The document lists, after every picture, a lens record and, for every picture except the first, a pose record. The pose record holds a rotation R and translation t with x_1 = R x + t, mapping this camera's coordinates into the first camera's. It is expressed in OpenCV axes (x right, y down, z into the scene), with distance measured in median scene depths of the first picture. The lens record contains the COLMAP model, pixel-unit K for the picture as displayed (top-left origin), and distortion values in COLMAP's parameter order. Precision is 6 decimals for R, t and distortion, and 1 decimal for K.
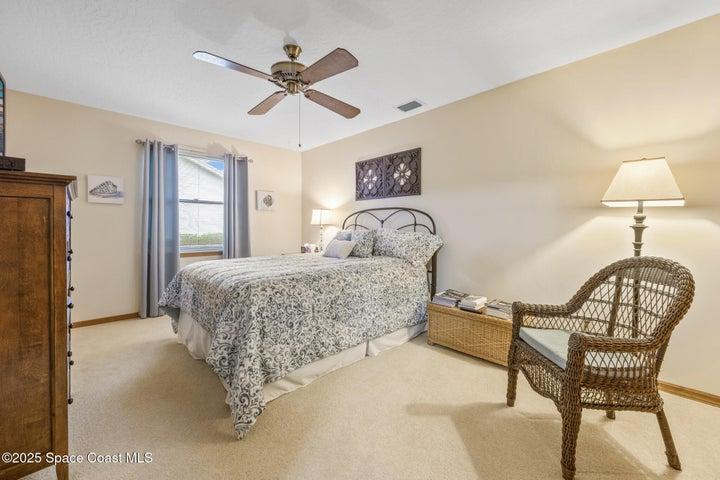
lens RADIAL K [[282.0, 0, 360.6], [0, 282.0, 235.0], [0, 0, 1]] dist [-0.003885, -0.000109]
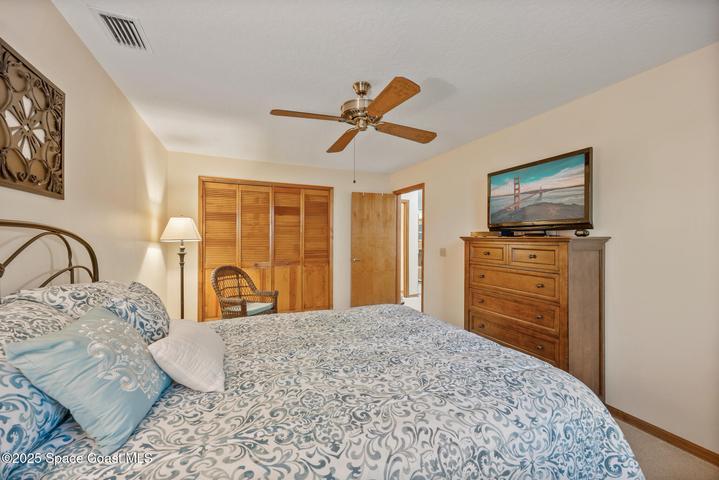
lens RADIAL K [[281.6, 0, 358.7], [0, 281.6, 238.2], [0, 0, 1]] dist [-0.003885, -0.000109]
pose [[-0.926249, -0.011170, 0.376748, -0.520209], [-0.003029, 0.999749, 0.022194, -0.127246], [-0.376901, 0.019416, -0.926050, 1.668836]]
